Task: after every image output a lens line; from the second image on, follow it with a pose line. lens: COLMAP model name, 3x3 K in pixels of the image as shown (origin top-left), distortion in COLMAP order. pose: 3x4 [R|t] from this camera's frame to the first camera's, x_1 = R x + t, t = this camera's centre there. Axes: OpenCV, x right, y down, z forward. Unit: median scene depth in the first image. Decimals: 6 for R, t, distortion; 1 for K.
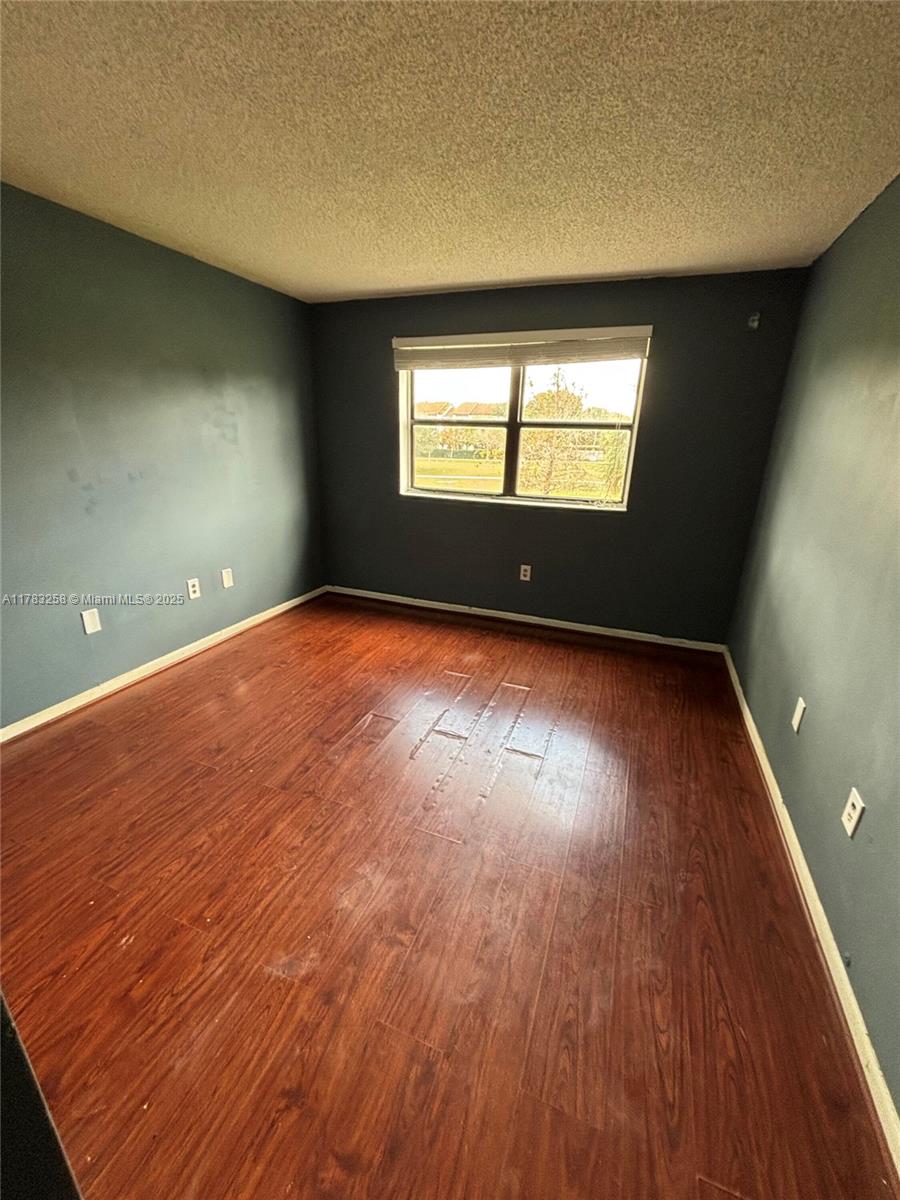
lens RADIAL K [[487.1, 0, 450.0], [0, 487.1, 600.0], [0, 0, 1]] dist [0.011845, 0.000004]
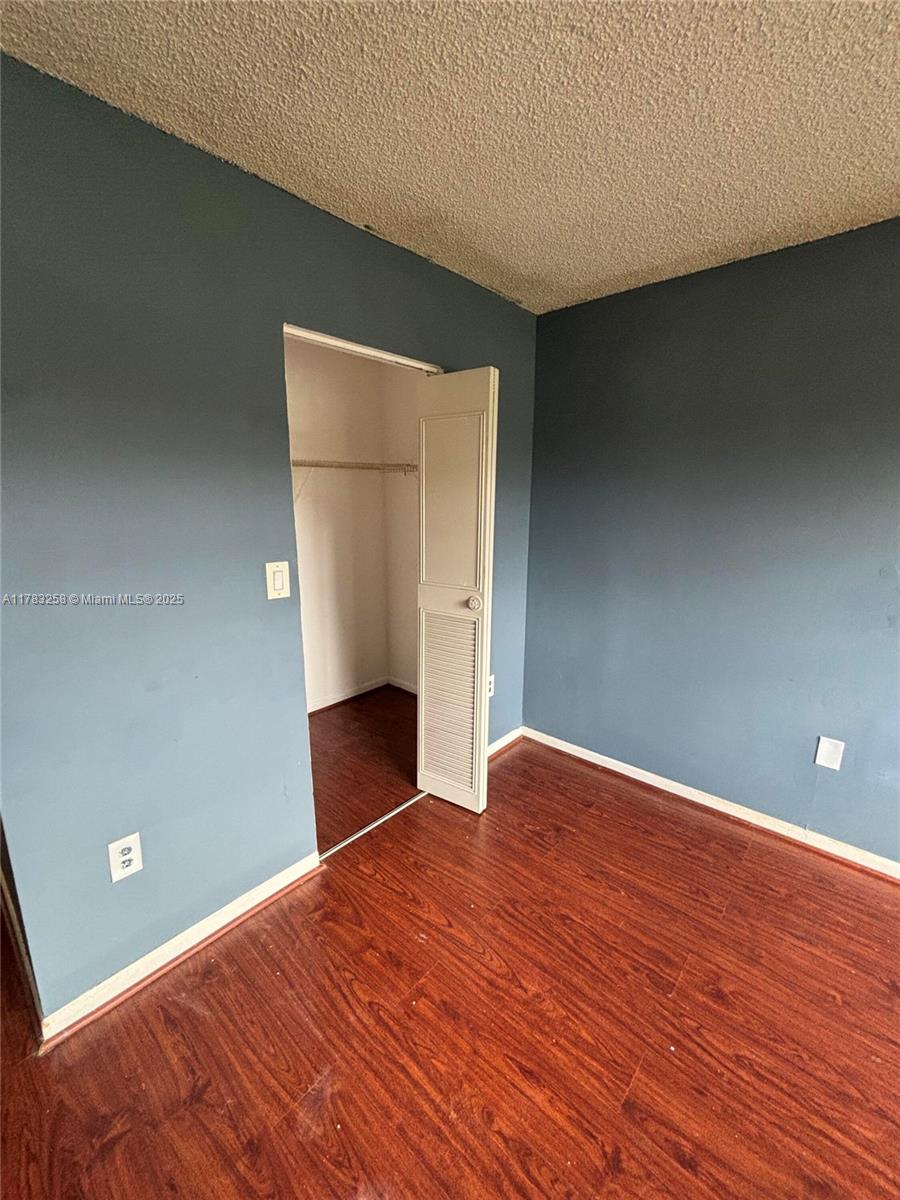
lens RADIAL K [[487.1, 0, 450.0], [0, 487.1, 600.0], [0, 0, 1]] dist [0.011845, 0.000004]
pose [[-0.350546, 0.165720, -0.921767, 0.181353], [-0.306844, 0.909573, 0.280220, -0.271751], [0.884853, 0.381068, -0.267997, 0.785816]]
